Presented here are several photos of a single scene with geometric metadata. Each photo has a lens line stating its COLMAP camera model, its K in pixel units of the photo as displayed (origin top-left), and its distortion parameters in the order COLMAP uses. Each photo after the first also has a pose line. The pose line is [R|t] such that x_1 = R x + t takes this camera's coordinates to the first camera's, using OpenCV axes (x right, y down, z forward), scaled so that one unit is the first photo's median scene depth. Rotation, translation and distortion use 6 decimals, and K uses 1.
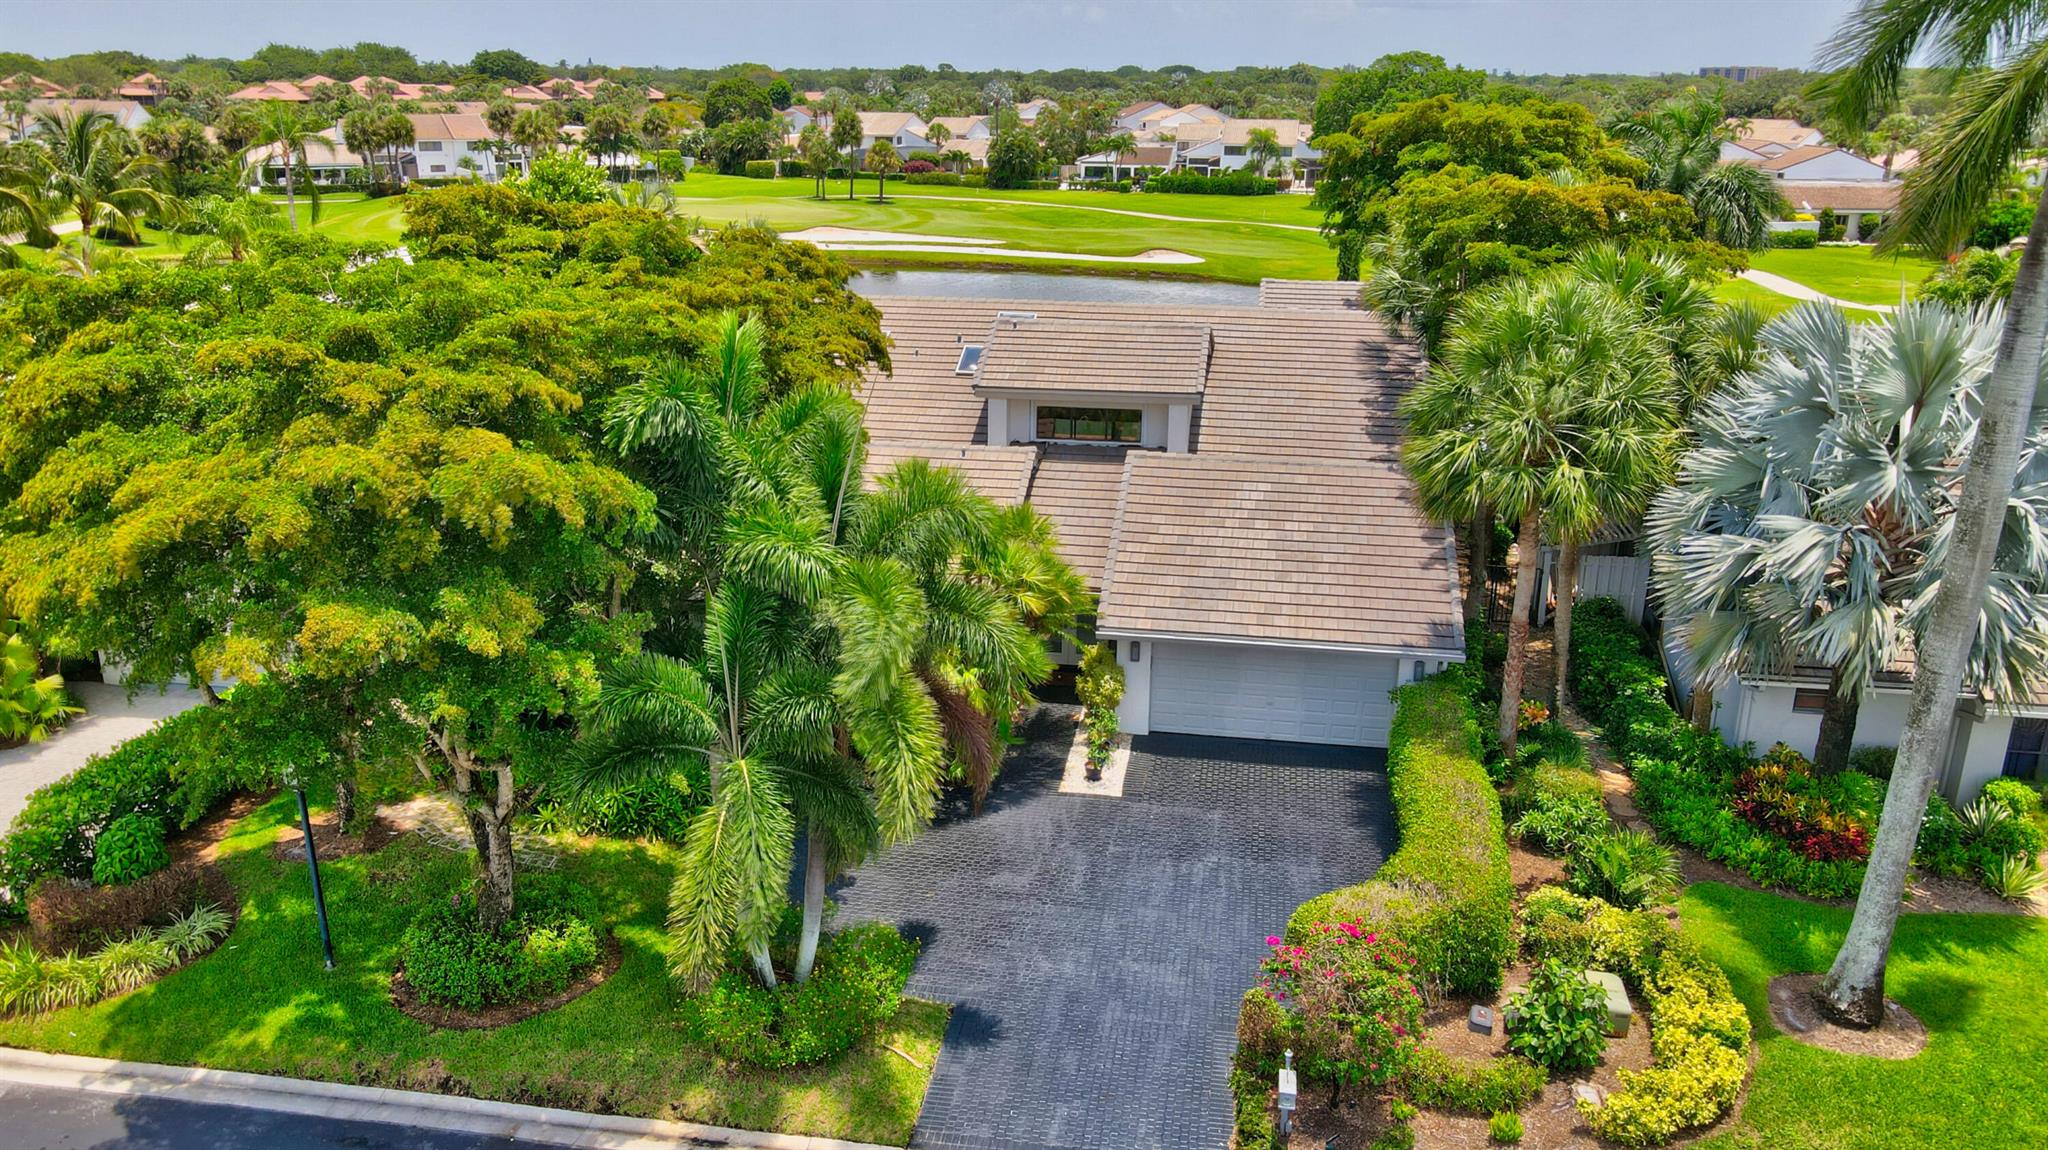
lens RADIAL K [[1534.5, 0, 1017.0], [0, 1534.5, 581.4], [0, 0, 1]] dist [-0.003467, 0.035278]
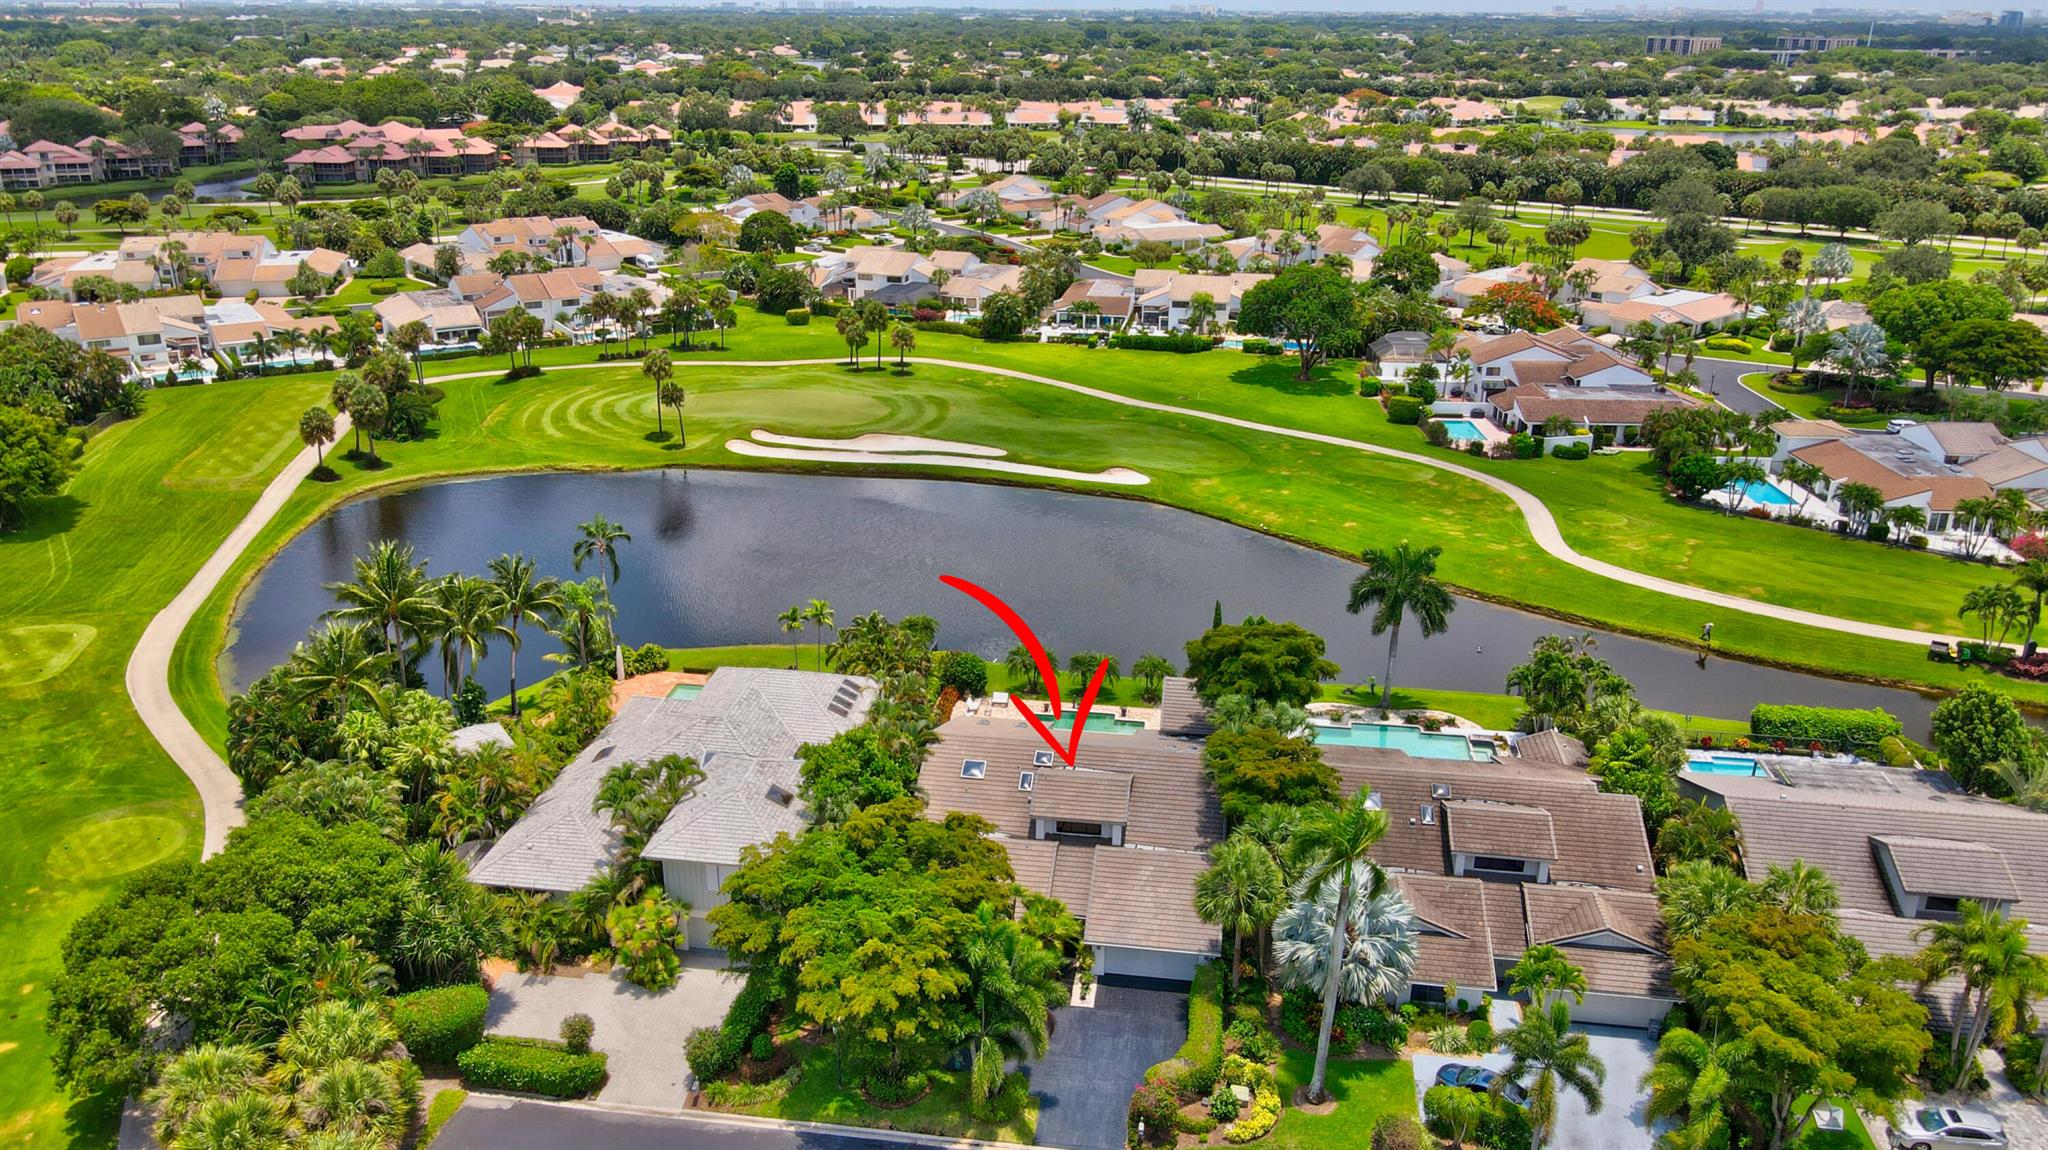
lens RADIAL K [[1534.5, 0, 1019.7], [0, 1534.5, 579.7], [0, 0, 1]] dist [-0.003467, 0.035278]
pose [[0.999733, -0.004961, 0.022566, -0.148589], [0.004030, 0.999145, 0.041135, -0.904885], [-0.022751, -0.041033, 0.998899, -2.075341]]
